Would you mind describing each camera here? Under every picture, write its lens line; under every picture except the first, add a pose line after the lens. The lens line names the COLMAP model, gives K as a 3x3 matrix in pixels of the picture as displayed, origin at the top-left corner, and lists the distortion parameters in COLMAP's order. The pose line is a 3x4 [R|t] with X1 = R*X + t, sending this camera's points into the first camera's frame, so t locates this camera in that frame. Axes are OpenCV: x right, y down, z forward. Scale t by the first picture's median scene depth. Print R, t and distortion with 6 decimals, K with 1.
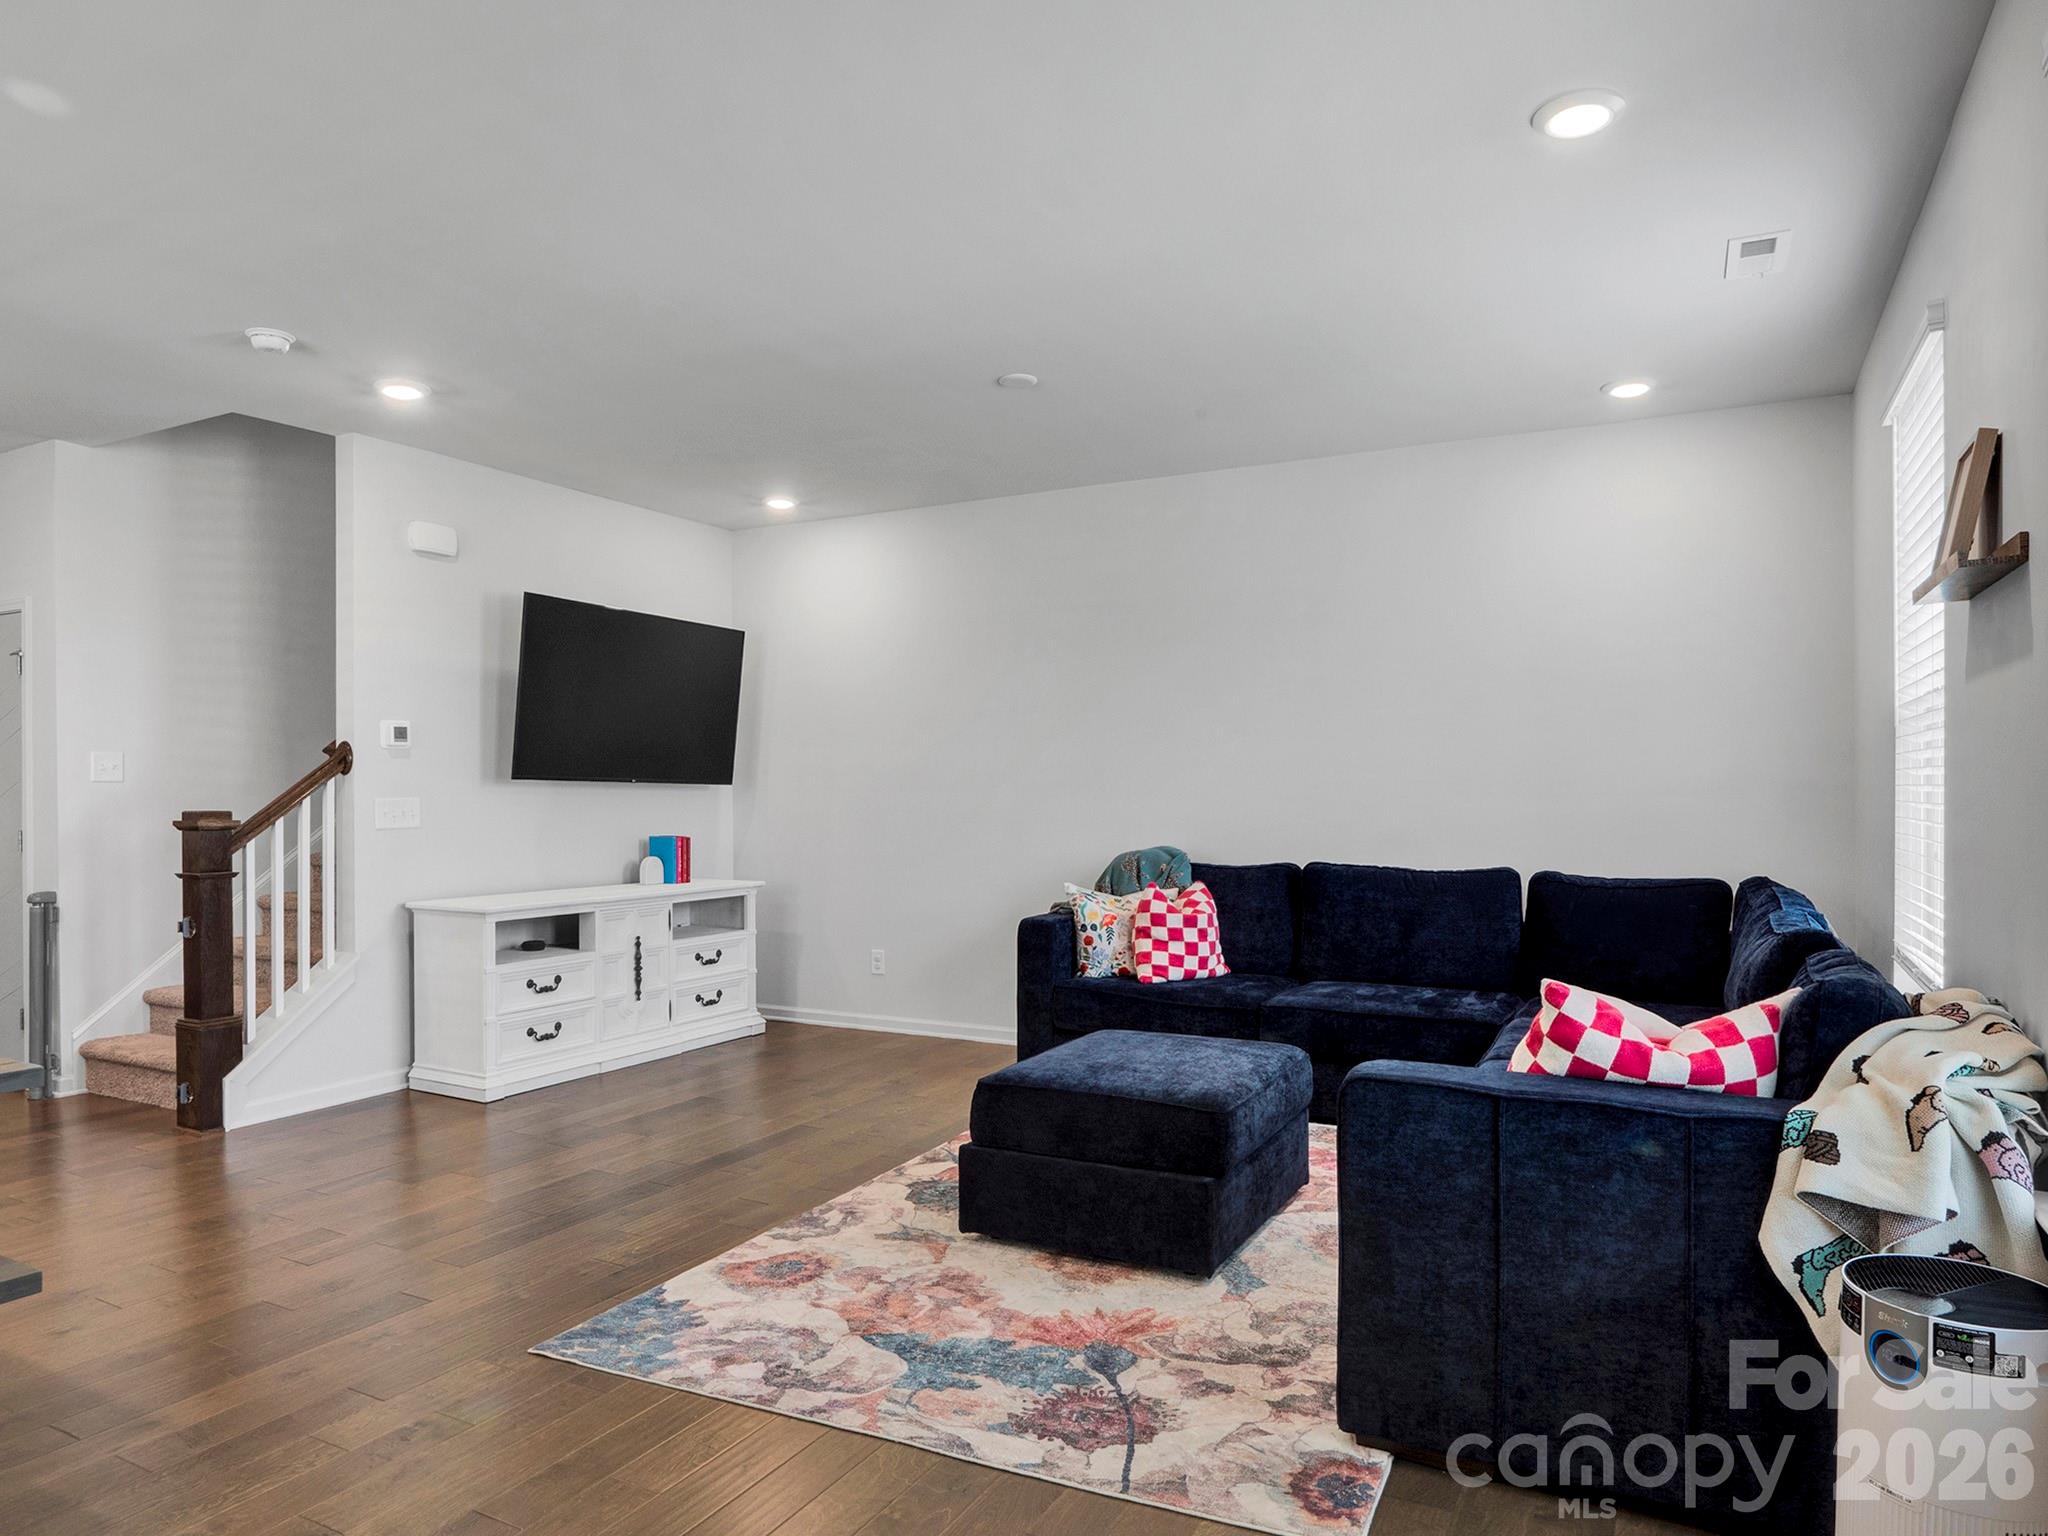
lens RADIAL K [[1305.6, 0, 1015.9], [0, 1305.6, 801.3], [0, 0, 1]] dist [-0.031150, 0.012060]
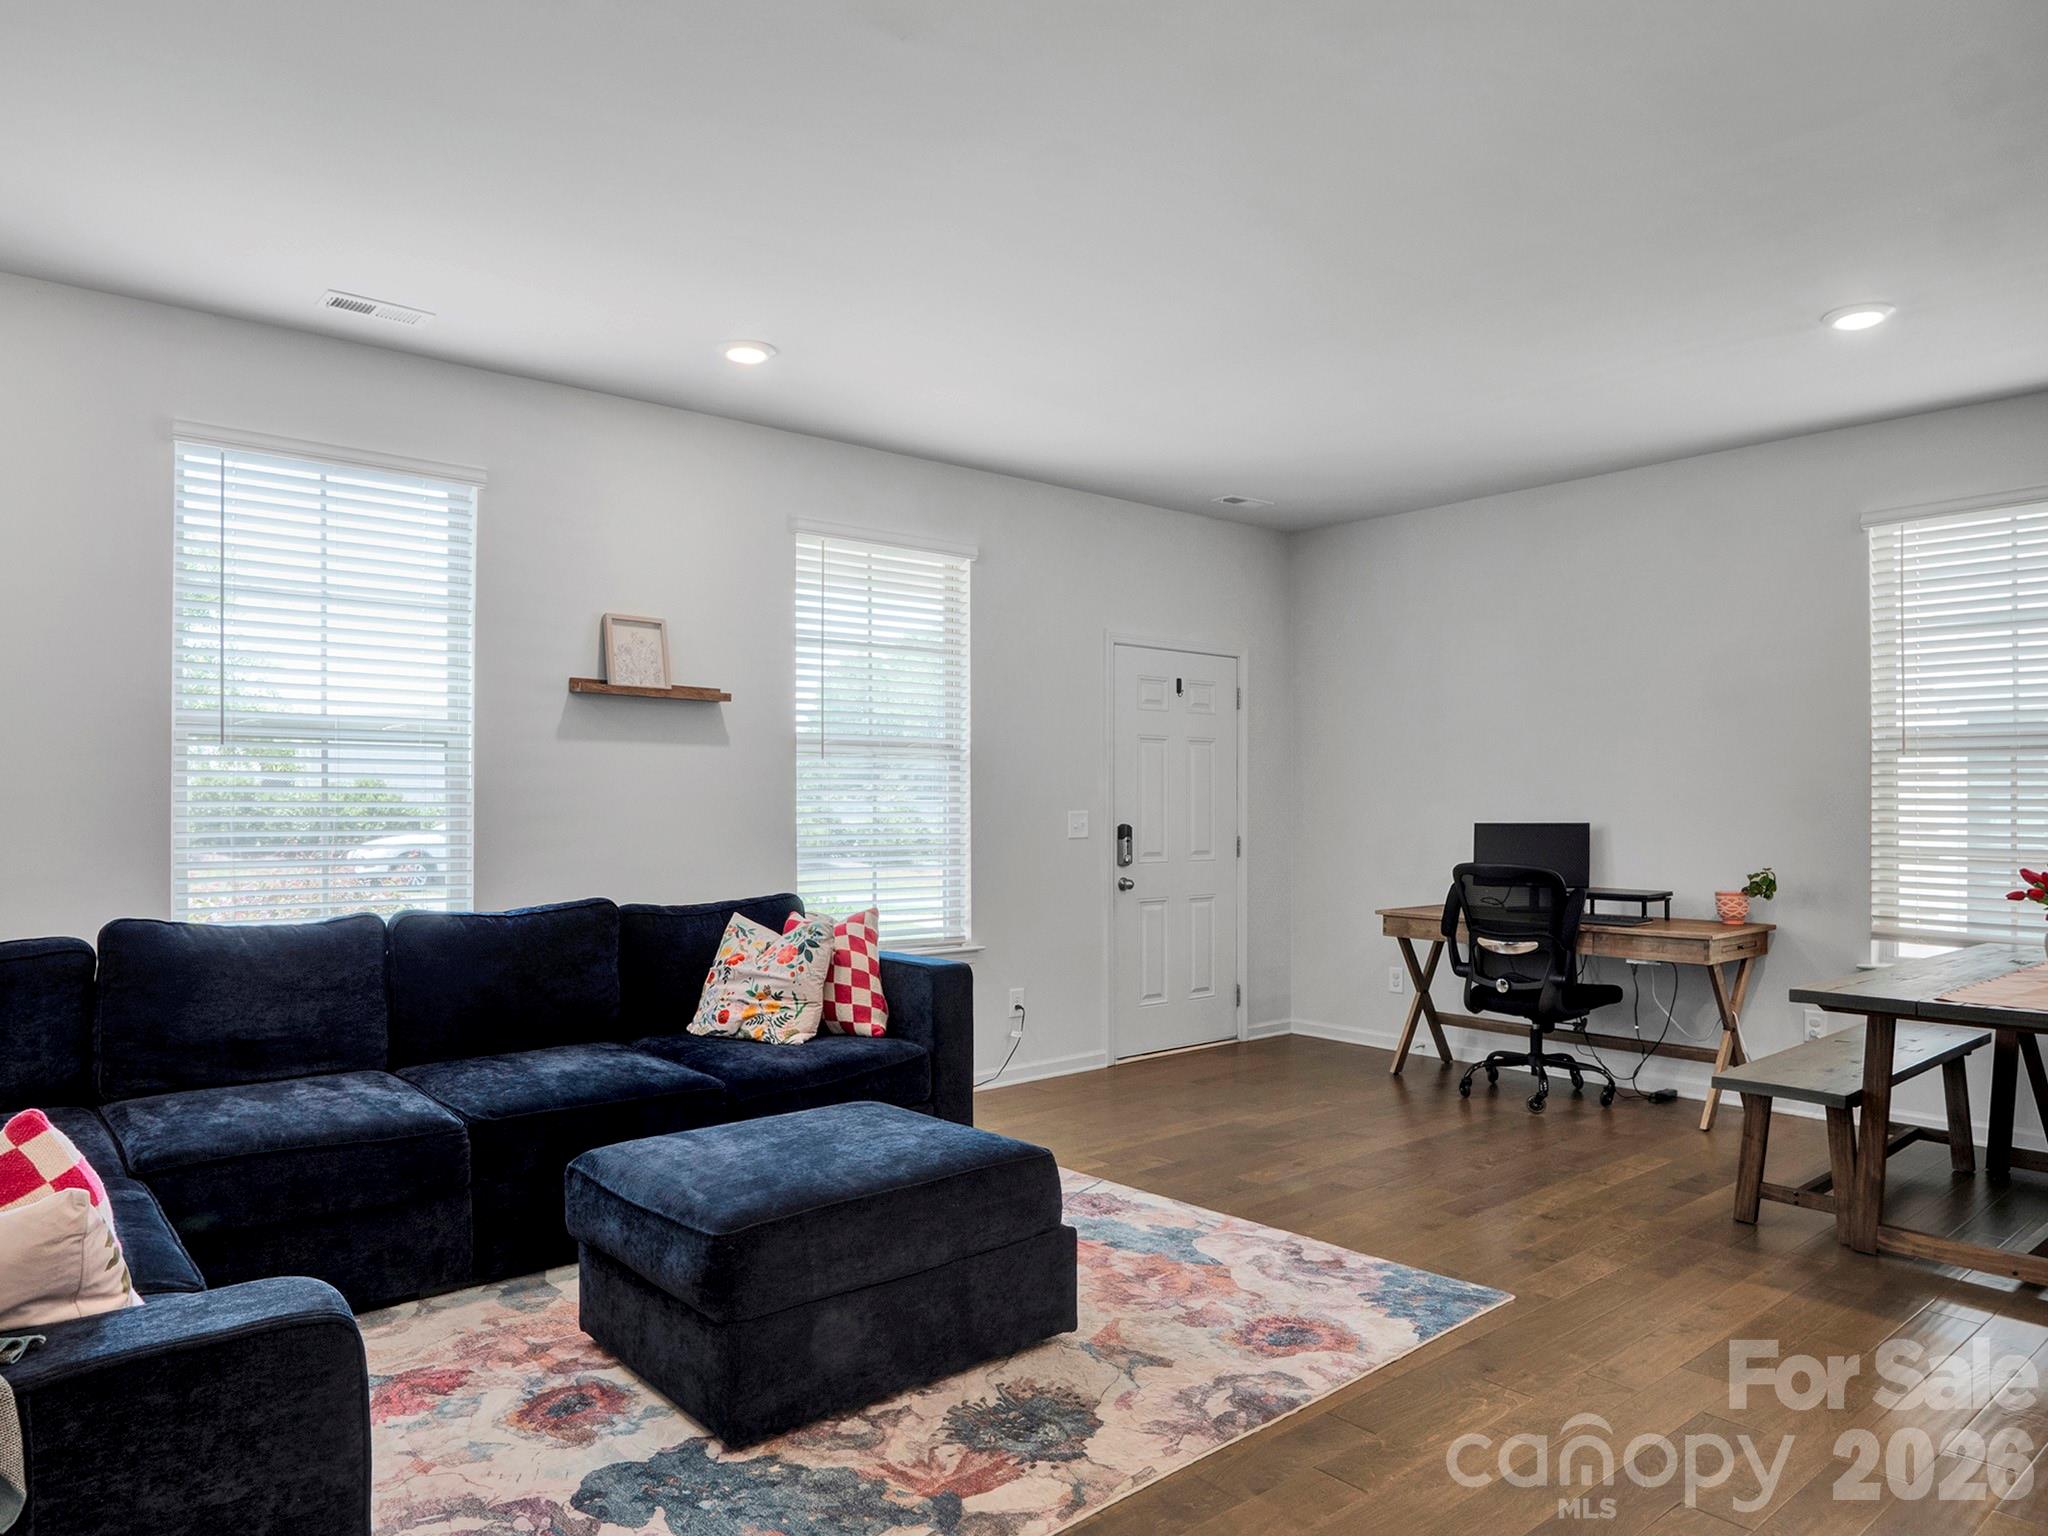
lens RADIAL K [[1305.6, 0, 1019.2], [0, 1305.6, 824.3], [0, 0, 1]] dist [-0.031150, 0.012060]
pose [[-0.930706, -0.000253, 0.365768, -0.212205], [0.006894, 0.999810, 0.018233, -0.006439], [-0.365703, 0.019491, -0.930528, 1.205195]]
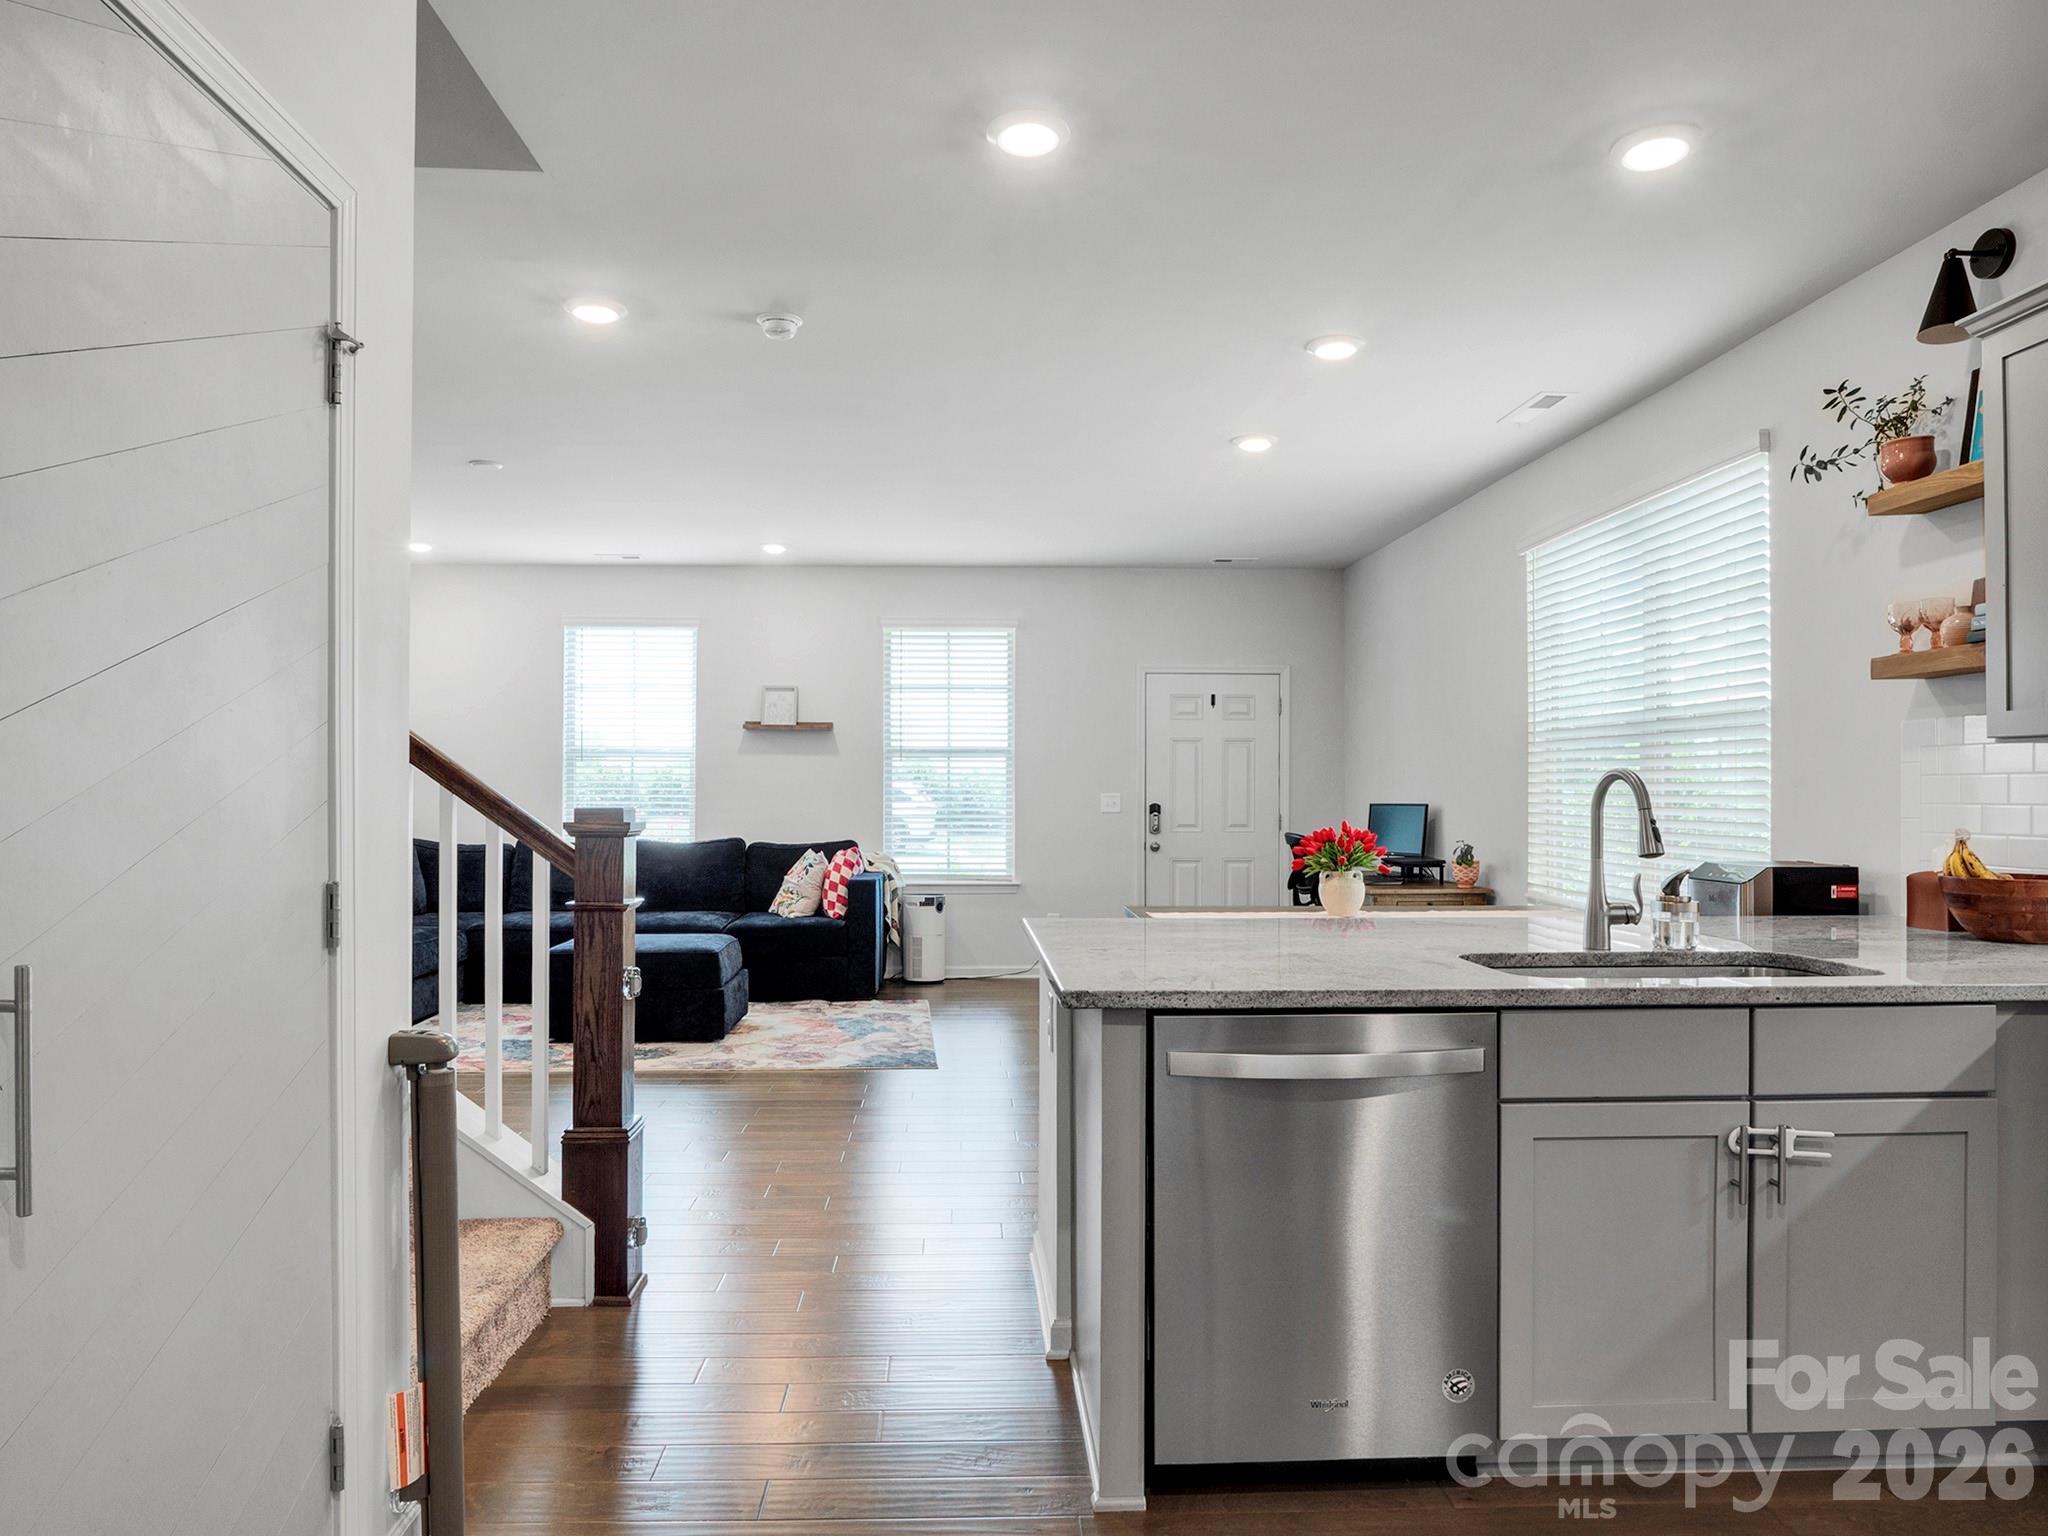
lens RADIAL K [[1305.6, 0, 988.5], [0, 1305.6, 780.2], [0, 0, 1]] dist [-0.031150, 0.012060]
pose [[-0.500745, 0.012773, 0.865501, -1.169770], [0.006291, 0.999918, -0.011117, 0.003705], [-0.865572, -0.000122, -0.500785, 1.057135]]
